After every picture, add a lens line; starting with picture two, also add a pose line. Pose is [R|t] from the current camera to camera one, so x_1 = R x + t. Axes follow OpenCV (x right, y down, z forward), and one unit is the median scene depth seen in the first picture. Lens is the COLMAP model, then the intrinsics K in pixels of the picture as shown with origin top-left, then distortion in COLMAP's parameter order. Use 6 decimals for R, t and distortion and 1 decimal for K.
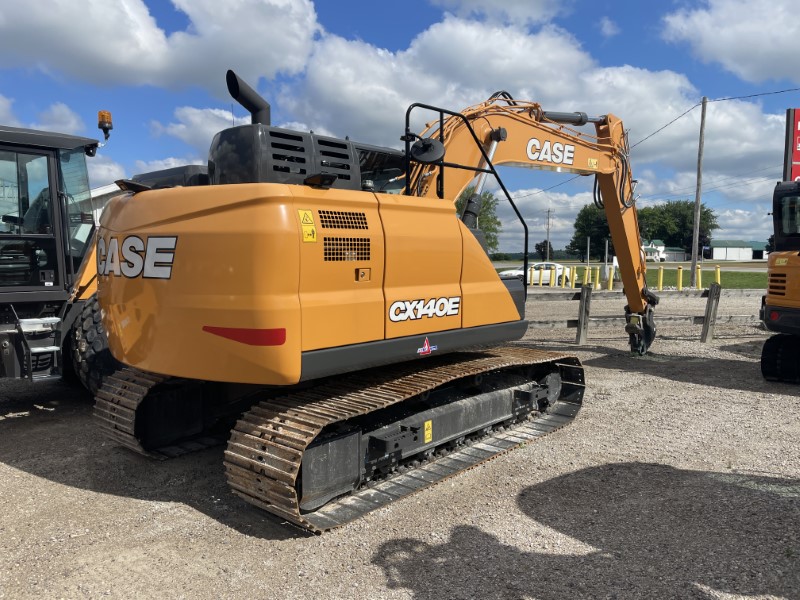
lens RADIAL K [[613.8, 0, 398.5], [0, 613.8, 298.3], [0, 0, 1]] dist [0.070288, -0.084493]
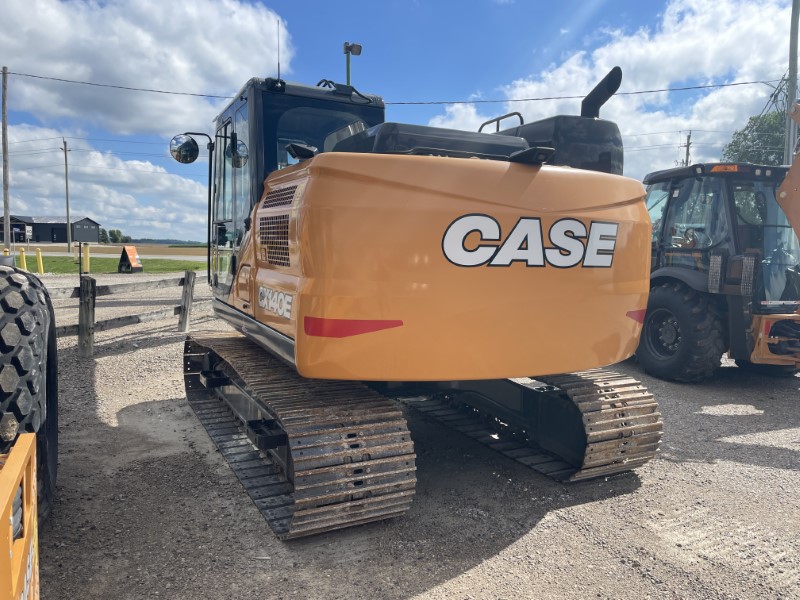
lens RADIAL K [[613.8, 0, 396.5], [0, 613.8, 300.4], [0, 0, 1]] dist [0.070288, -0.084493]
pose [[0.343406, -0.069899, 0.936582, -1.193679], [0.041695, 0.997378, 0.059149, -0.043404], [-0.938261, 0.018739, 0.345420, 0.840512]]
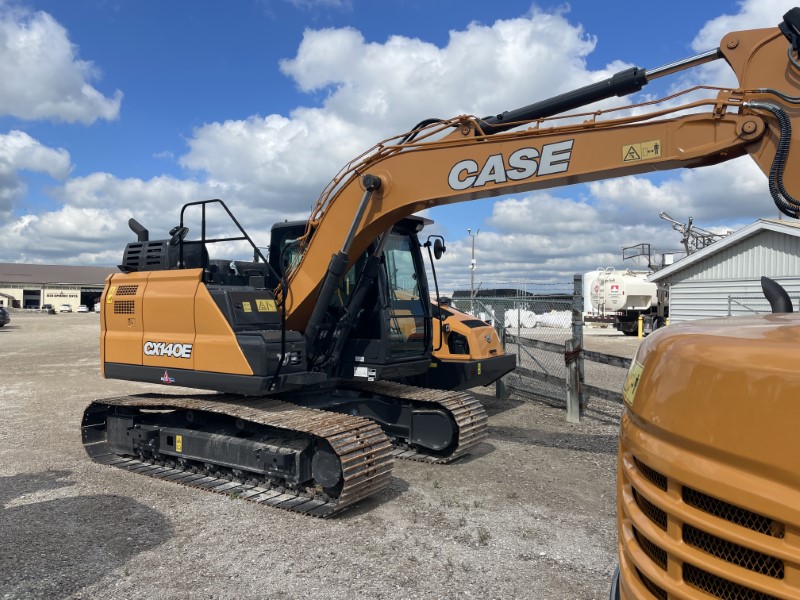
lens RADIAL K [[613.8, 0, 402.0], [0, 613.8, 302.9], [0, 0, 1]] dist [0.070288, -0.084493]
pose [[0.143172, -0.010843, -0.989638, 1.529263], [-0.077653, 0.996734, -0.022155, -0.100002], [0.986647, 0.080020, 0.141863, 1.332816]]
